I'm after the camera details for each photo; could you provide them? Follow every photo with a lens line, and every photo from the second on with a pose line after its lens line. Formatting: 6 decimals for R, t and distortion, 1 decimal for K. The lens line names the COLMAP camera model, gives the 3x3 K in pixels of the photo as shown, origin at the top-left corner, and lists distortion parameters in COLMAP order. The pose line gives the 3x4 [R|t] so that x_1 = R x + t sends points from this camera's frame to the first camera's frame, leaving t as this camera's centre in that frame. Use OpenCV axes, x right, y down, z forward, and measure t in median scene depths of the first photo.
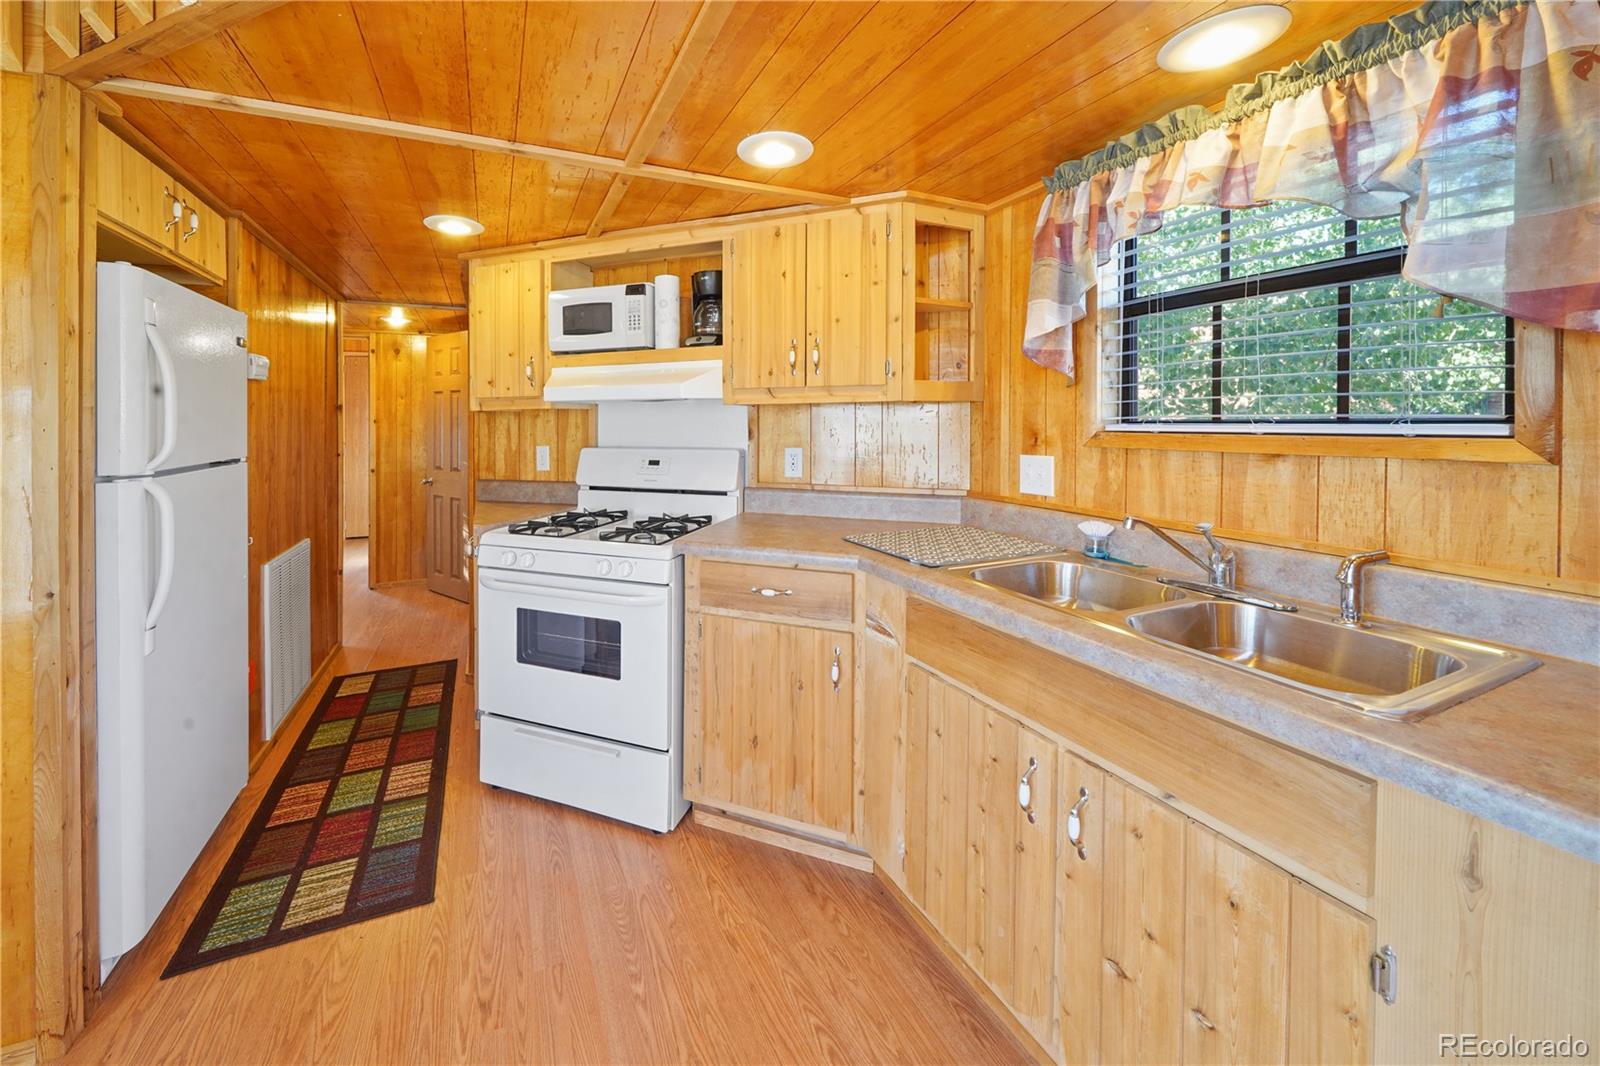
lens RADIAL K [[590.8, 0, 723.2], [0, 590.8, 418.2], [0, 0, 1]] dist [-0.002829, -0.000435]
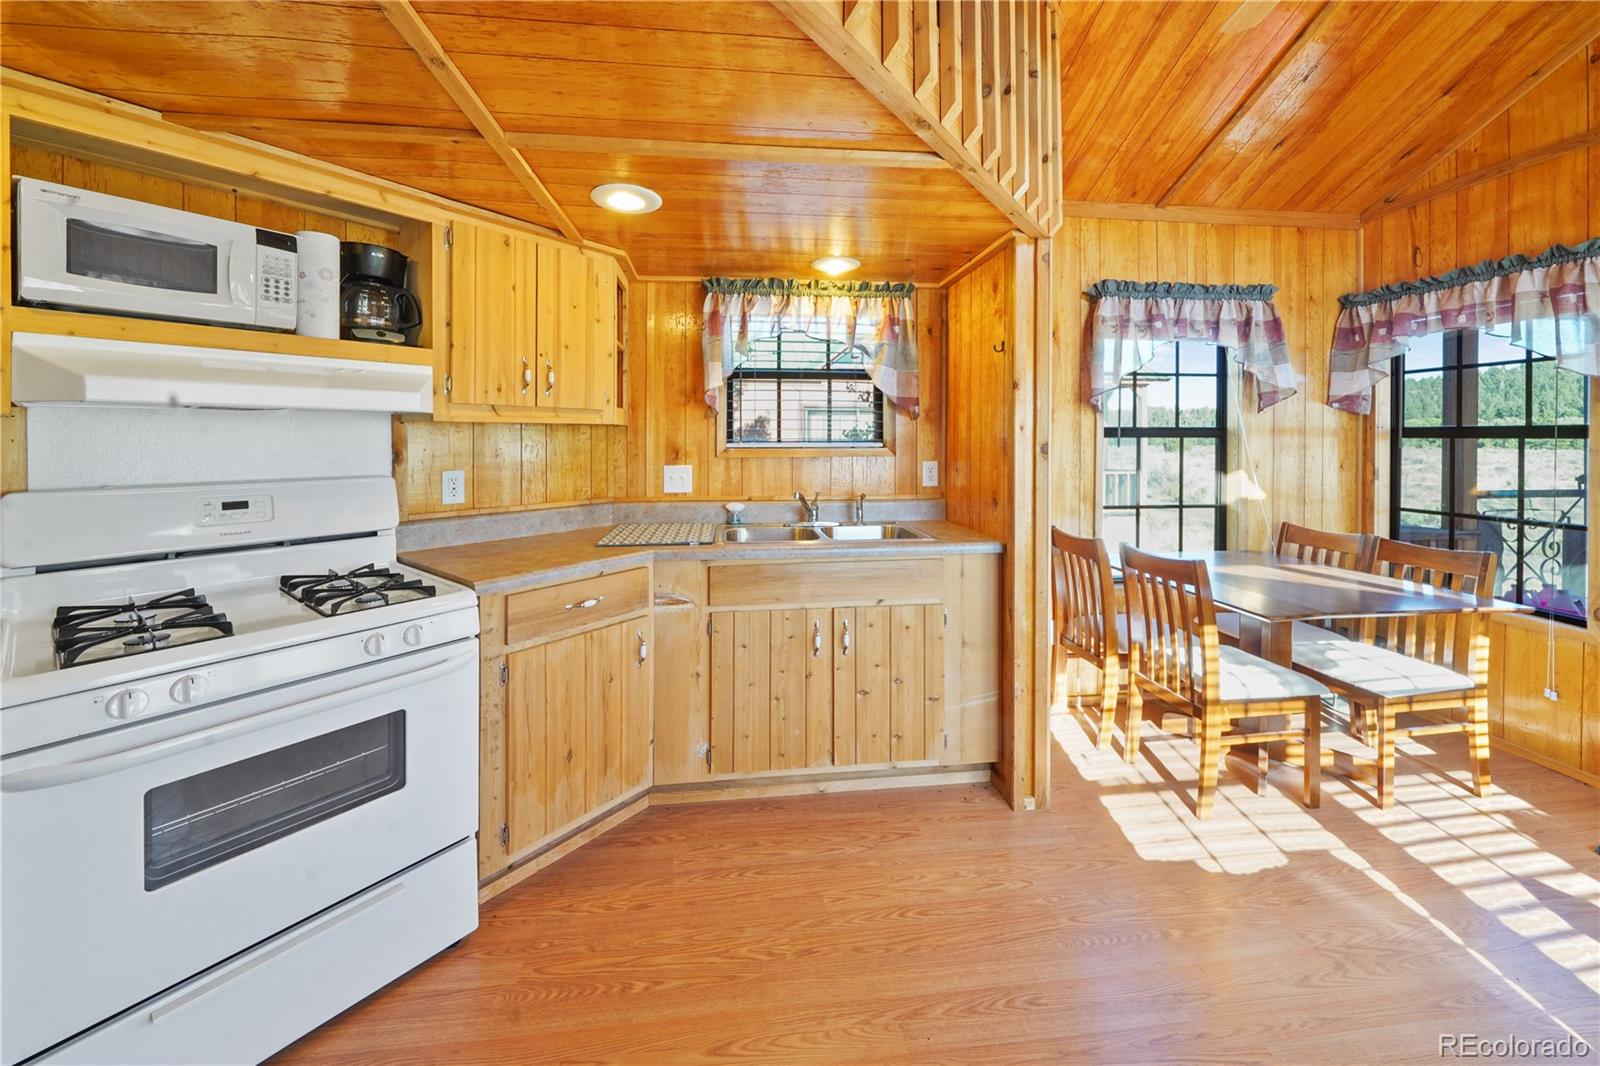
lens RADIAL K [[590.8, 0, 793.8], [0, 590.8, 442.7], [0, 0, 1]] dist [-0.002829, -0.000435]
pose [[0.278998, -0.000488, 0.960291, -0.765170], [-0.005031, 0.999985, 0.001970, 0.003924], [-0.960278, -0.005381, 0.278992, 0.326517]]
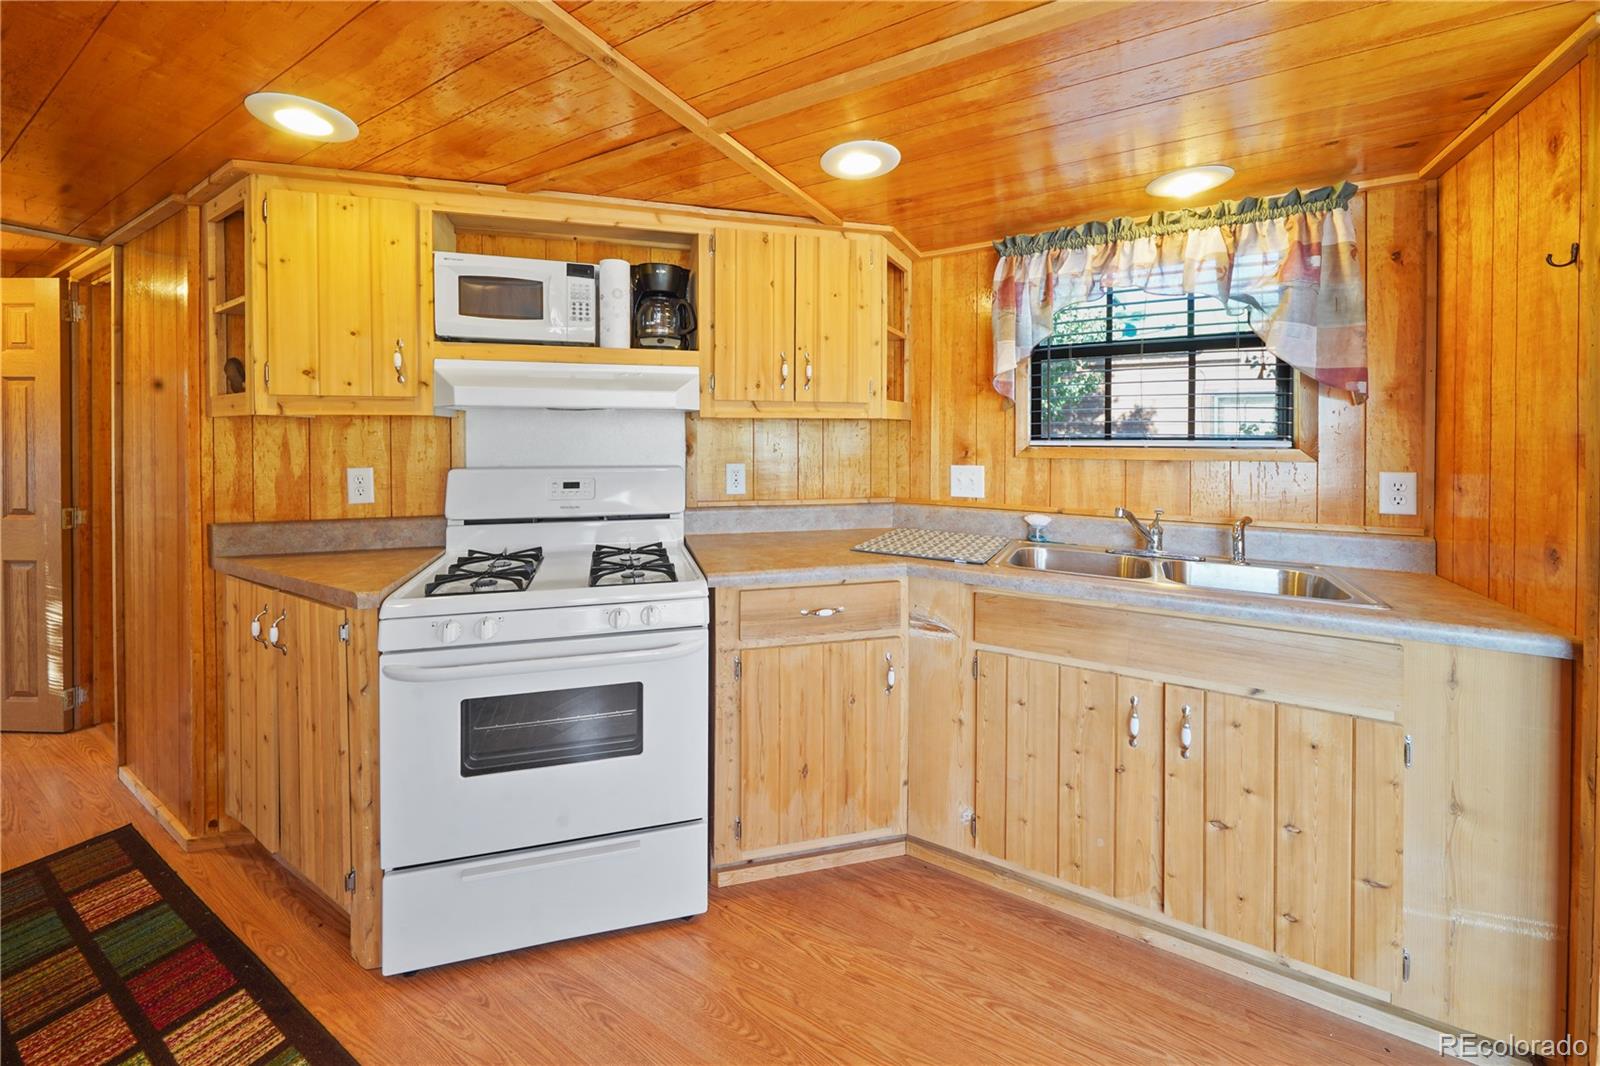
lens RADIAL K [[590.8, 0, 764.4], [0, 590.8, 437.3], [0, 0, 1]] dist [-0.002829, -0.000435]
pose [[0.808695, 0.006960, 0.588187, -0.527973], [-0.010609, 0.999940, 0.002754, 0.005575], [-0.588132, -0.008468, 0.808721, 0.253247]]
